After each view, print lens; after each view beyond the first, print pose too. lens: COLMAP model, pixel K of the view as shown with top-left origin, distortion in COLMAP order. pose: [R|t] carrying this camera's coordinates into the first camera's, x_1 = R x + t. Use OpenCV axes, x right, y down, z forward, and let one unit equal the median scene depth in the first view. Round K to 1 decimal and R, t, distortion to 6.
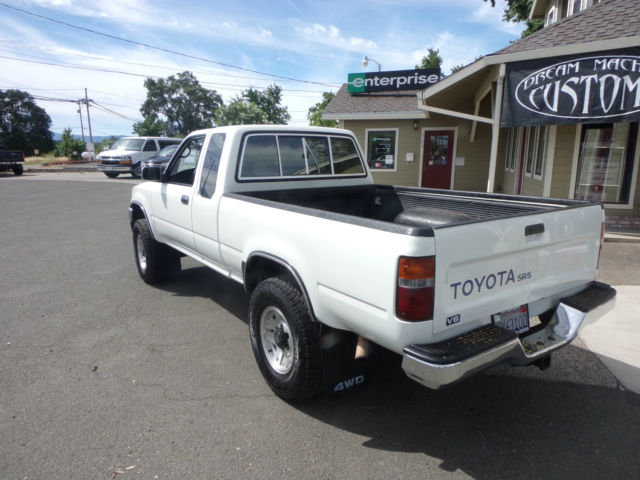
lens RADIAL K [[437.6, 0, 319.1], [0, 437.6, 241.1], [0, 0, 1]] dist [0.006153, -0.040193]
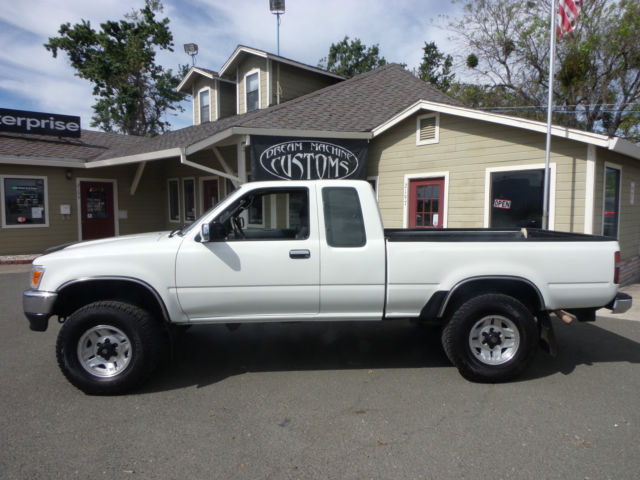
lens RADIAL K [[437.6, 0, 319.4], [0, 437.6, 240.8], [0, 0, 1]] dist [0.006153, -0.040193]
pose [[0.546244, -0.068849, 0.834792, -0.537519], [0.160086, 0.986826, -0.023364, -0.056421], [-0.822186, 0.146401, 0.550070, 0.212144]]
